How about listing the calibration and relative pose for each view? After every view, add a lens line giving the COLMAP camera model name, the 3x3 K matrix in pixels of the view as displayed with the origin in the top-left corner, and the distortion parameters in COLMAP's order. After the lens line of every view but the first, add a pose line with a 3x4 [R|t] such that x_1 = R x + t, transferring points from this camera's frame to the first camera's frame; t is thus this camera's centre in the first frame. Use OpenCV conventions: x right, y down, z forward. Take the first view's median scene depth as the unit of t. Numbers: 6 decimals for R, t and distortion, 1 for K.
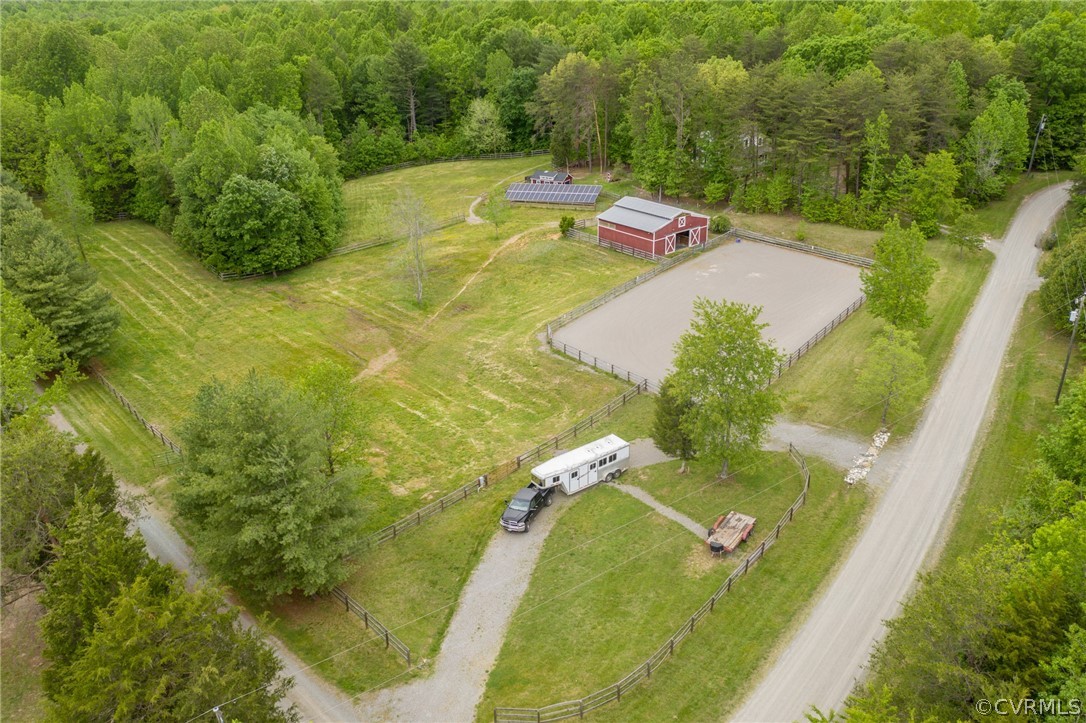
lens RADIAL K [[861.1, 0, 544.5], [0, 861.1, 370.9], [0, 0, 1]] dist [-0.013294, -0.004798]
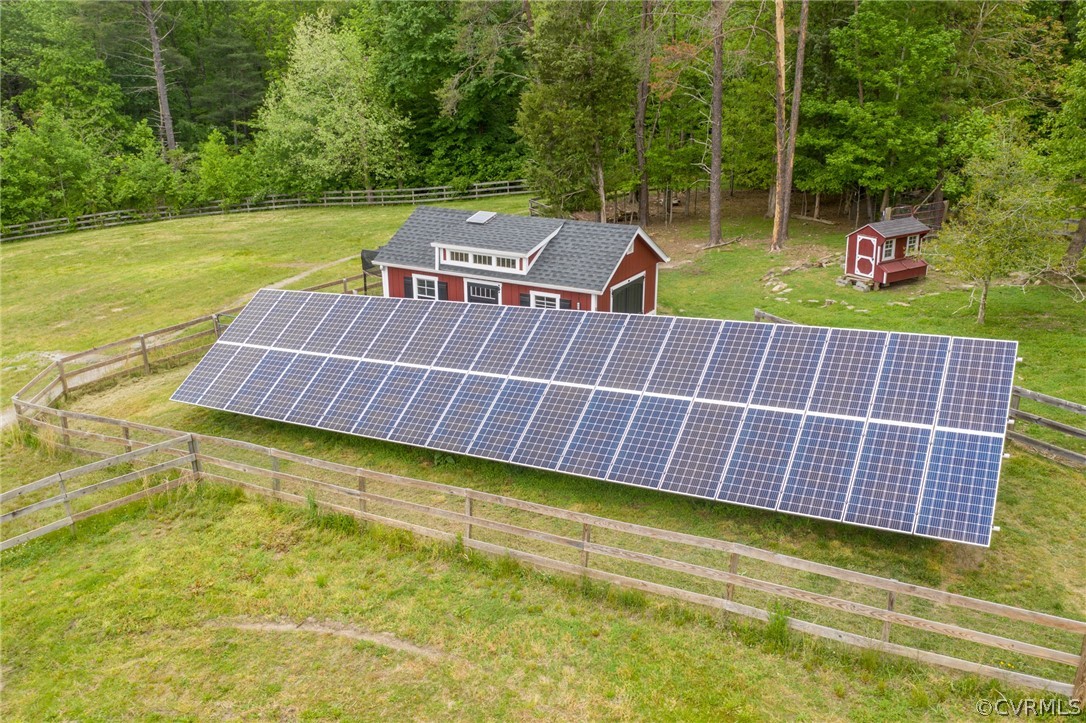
lens RADIAL K [[861.1, 0, 544.5], [0, 861.1, 370.9], [0, 0, 1]] dist [-0.013294, -0.004798]
pose [[0.999754, 0.017712, 0.013349, 0.008693], [-0.016275, 0.994751, -0.101026, -0.152190], [-0.015069, 0.100784, 0.994794, 0.683303]]
